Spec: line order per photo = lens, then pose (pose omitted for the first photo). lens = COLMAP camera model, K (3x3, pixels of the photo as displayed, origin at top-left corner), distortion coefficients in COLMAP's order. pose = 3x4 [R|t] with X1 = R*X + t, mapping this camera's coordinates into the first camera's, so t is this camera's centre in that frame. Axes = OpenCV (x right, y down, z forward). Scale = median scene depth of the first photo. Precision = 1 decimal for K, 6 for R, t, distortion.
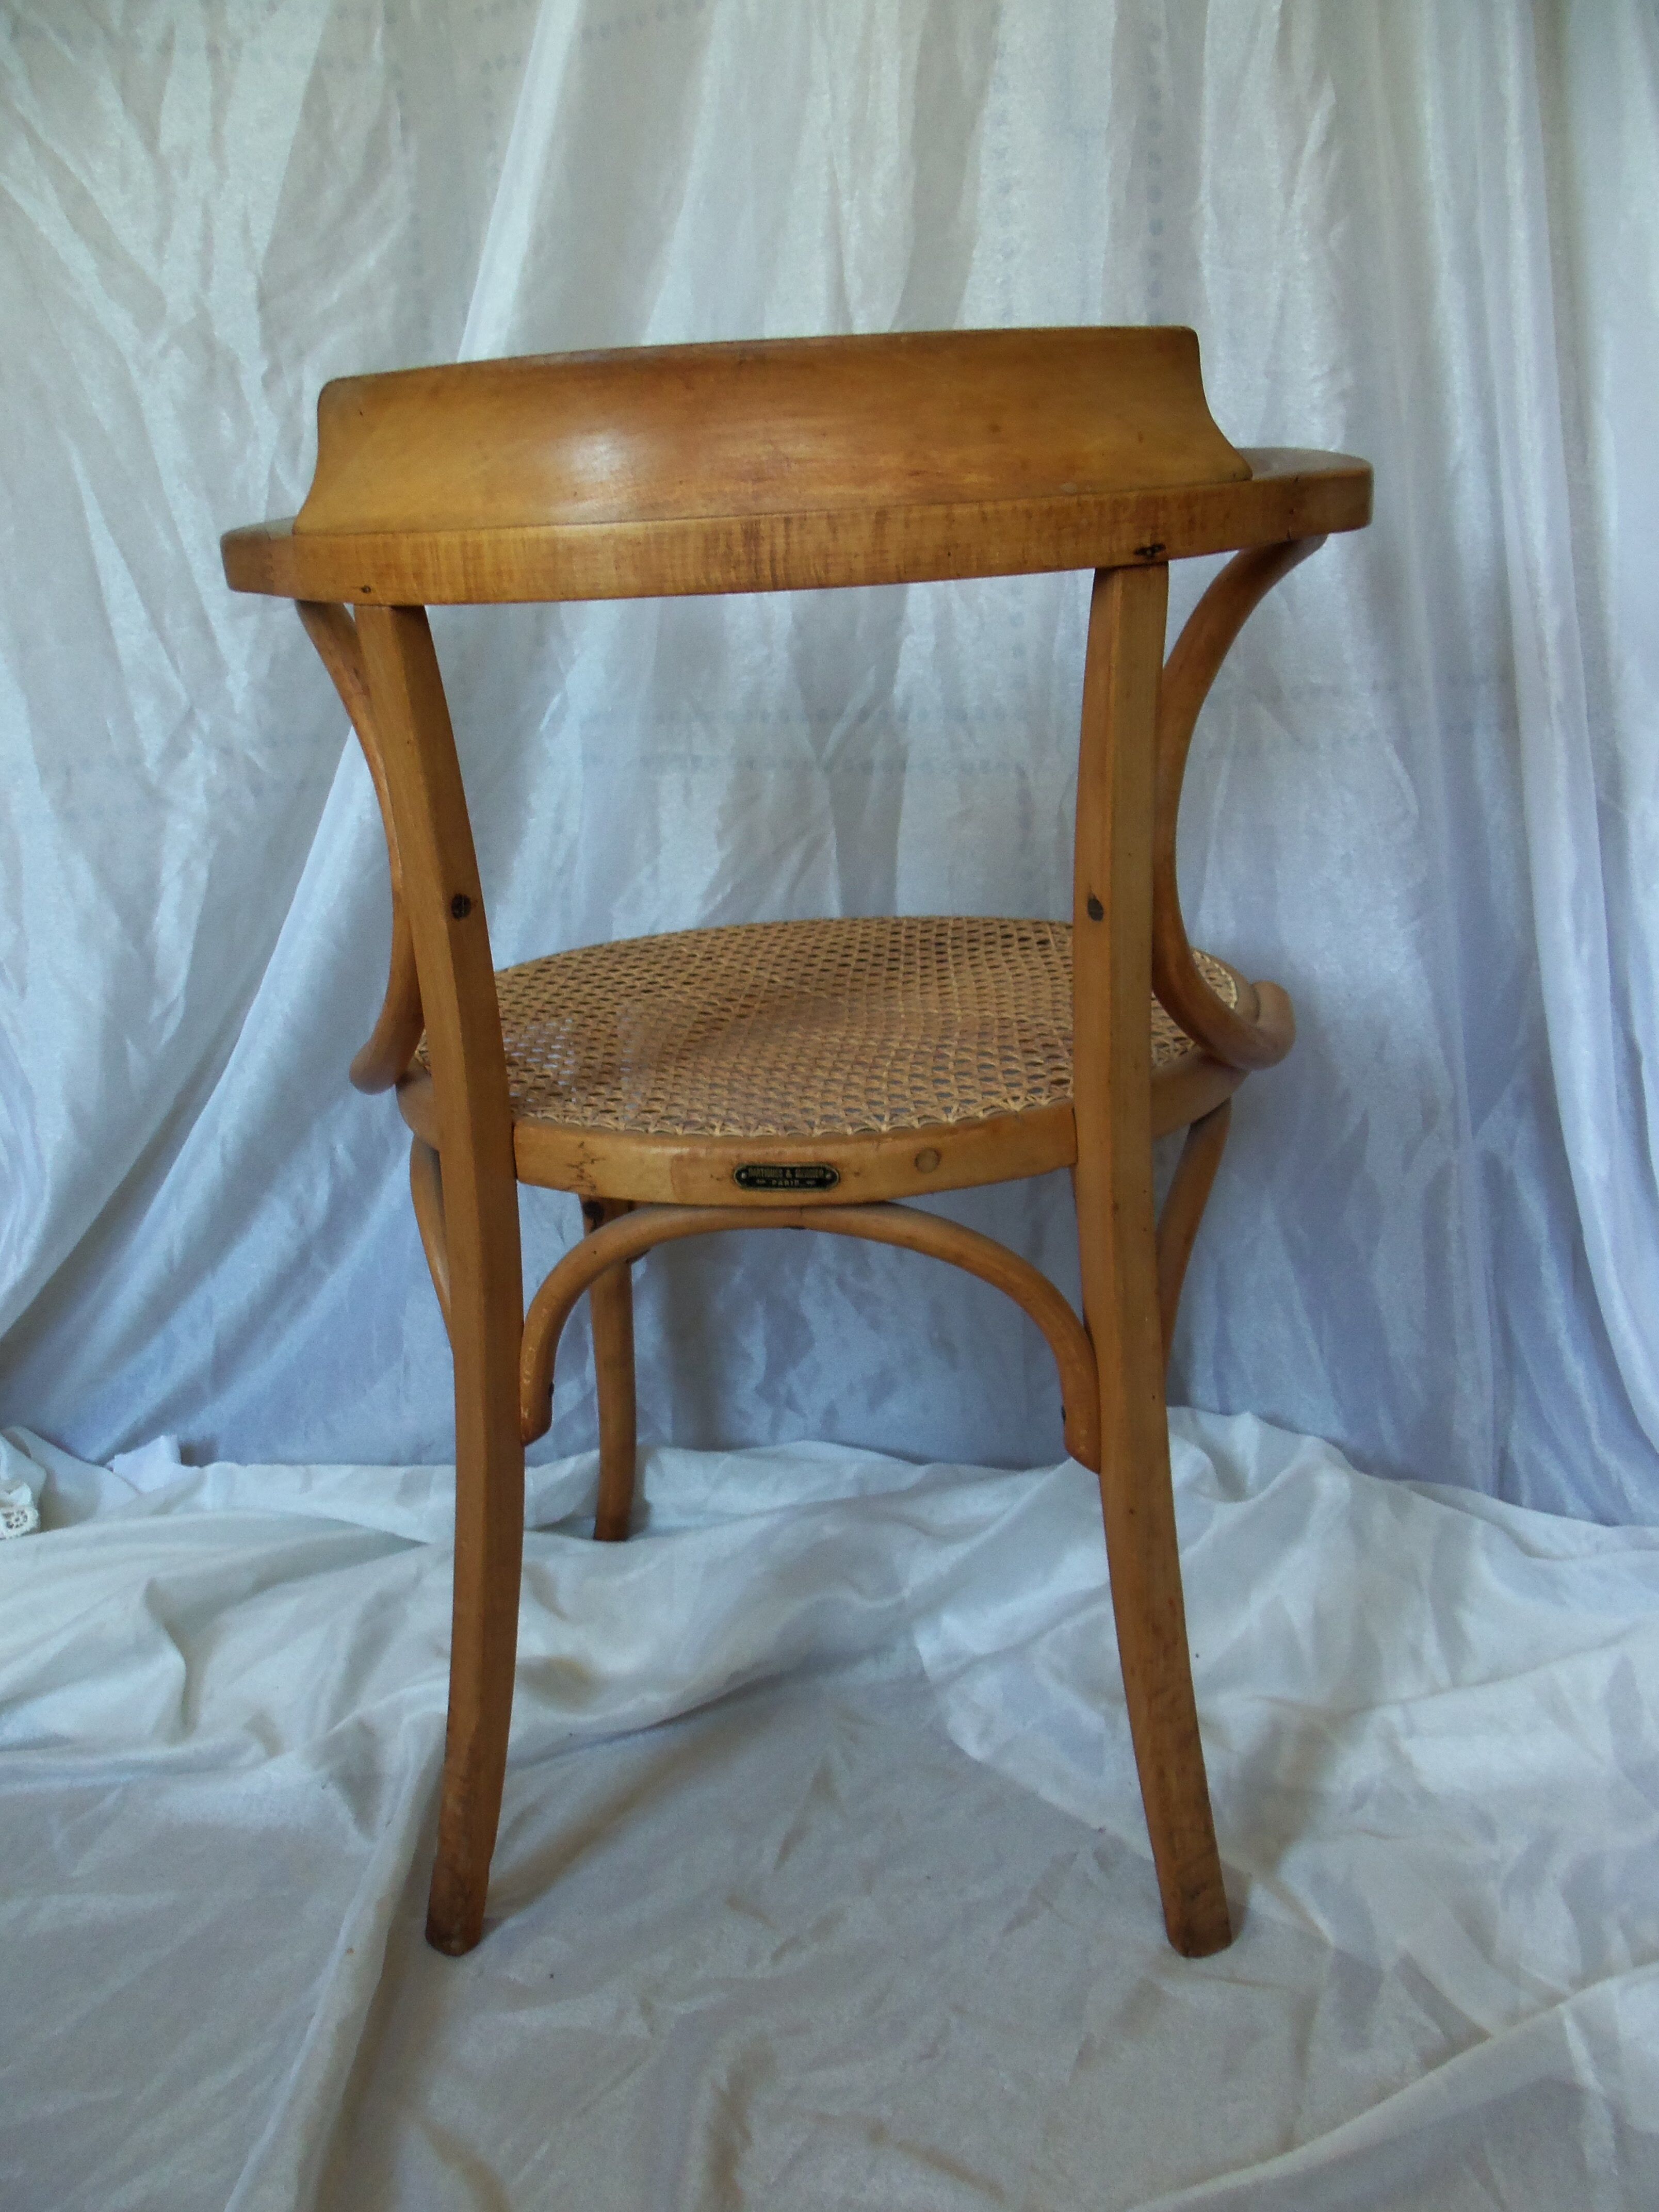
lens RADIAL K [[1803.5, 0, 821.3], [0, 1803.5, 1139.0], [0, 0, 1]] dist [-0.045442, 0.019952]
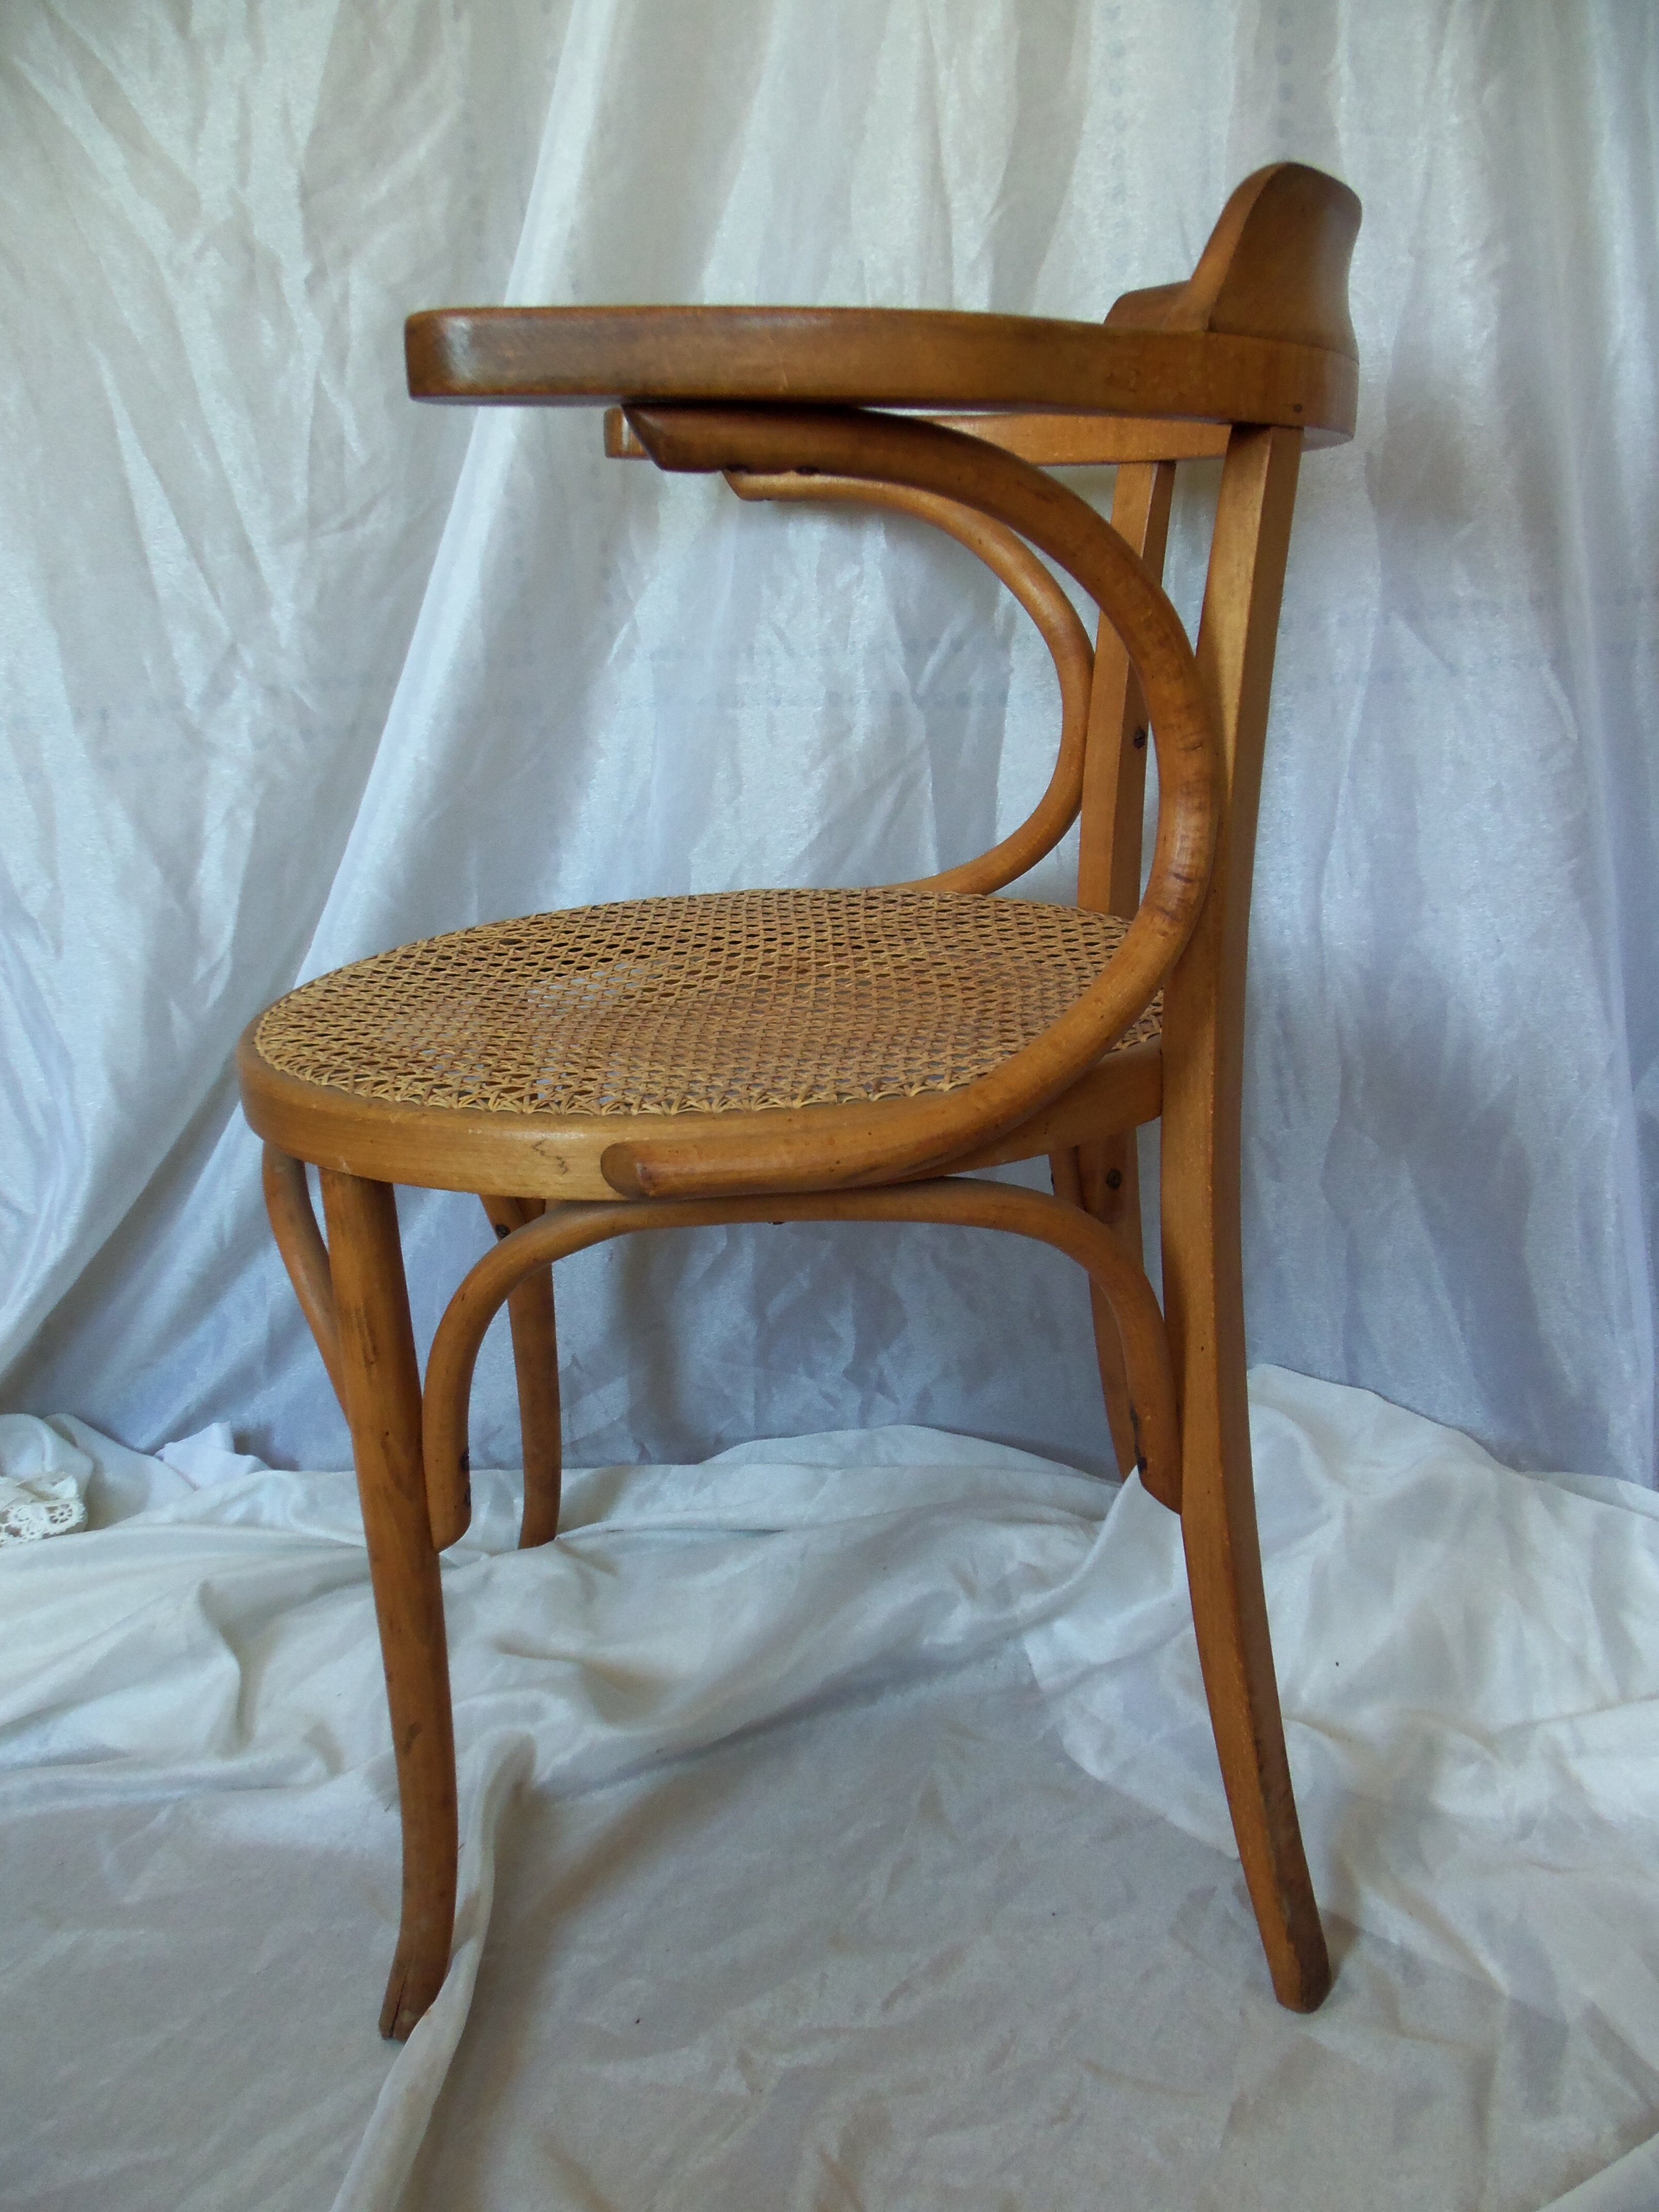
lens RADIAL K [[1810.0, 0, 828.3], [0, 1810.0, 1145.3], [0, 0, 1]] dist [-0.049111, 0.020047]
pose [[0.999633, -0.006247, -0.026357, -0.022615], [0.006799, 0.999759, 0.020891, 0.002159], [0.026220, -0.021063, 0.999434, 0.077833]]
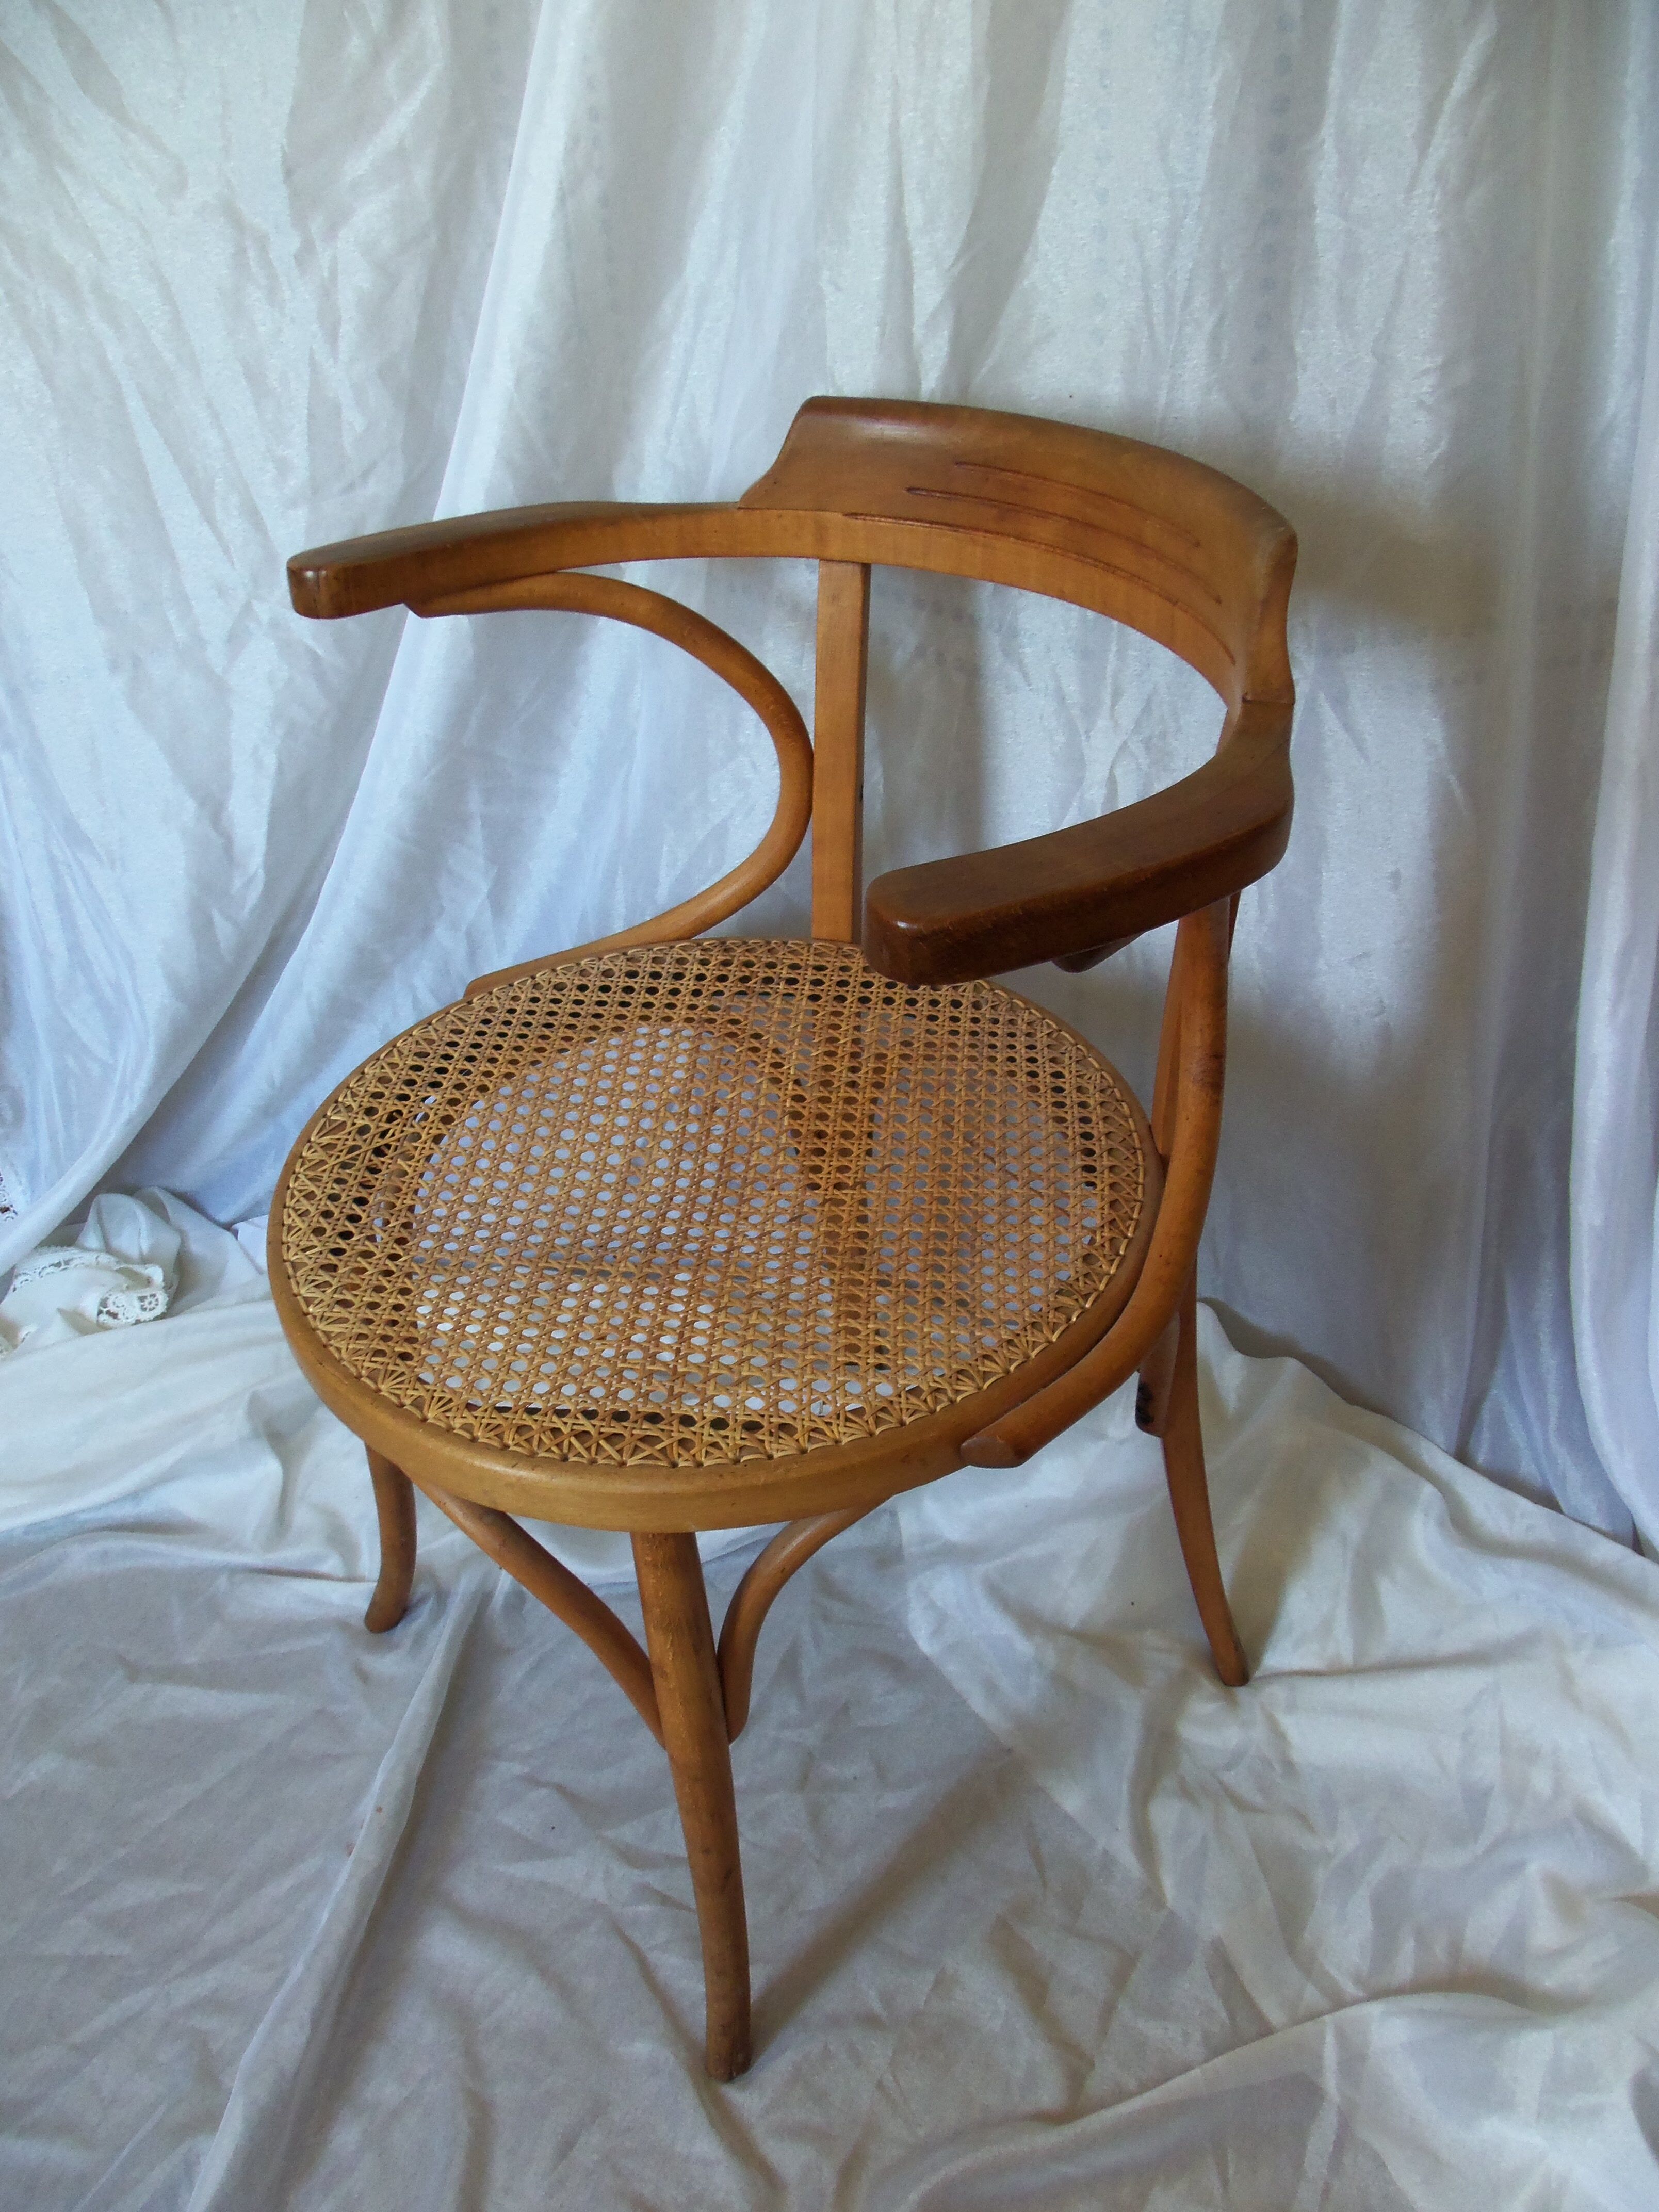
lens RADIAL K [[1793.5, 0, 829.6], [0, 1793.5, 1138.1], [0, 0, 1]] dist [-0.036715, 0.008900]
pose [[0.989134, 0.095461, -0.111809, 0.113204], [-0.051679, 0.937749, 0.343447, -0.334644], [0.137634, -0.333937, 0.932493, 0.021153]]
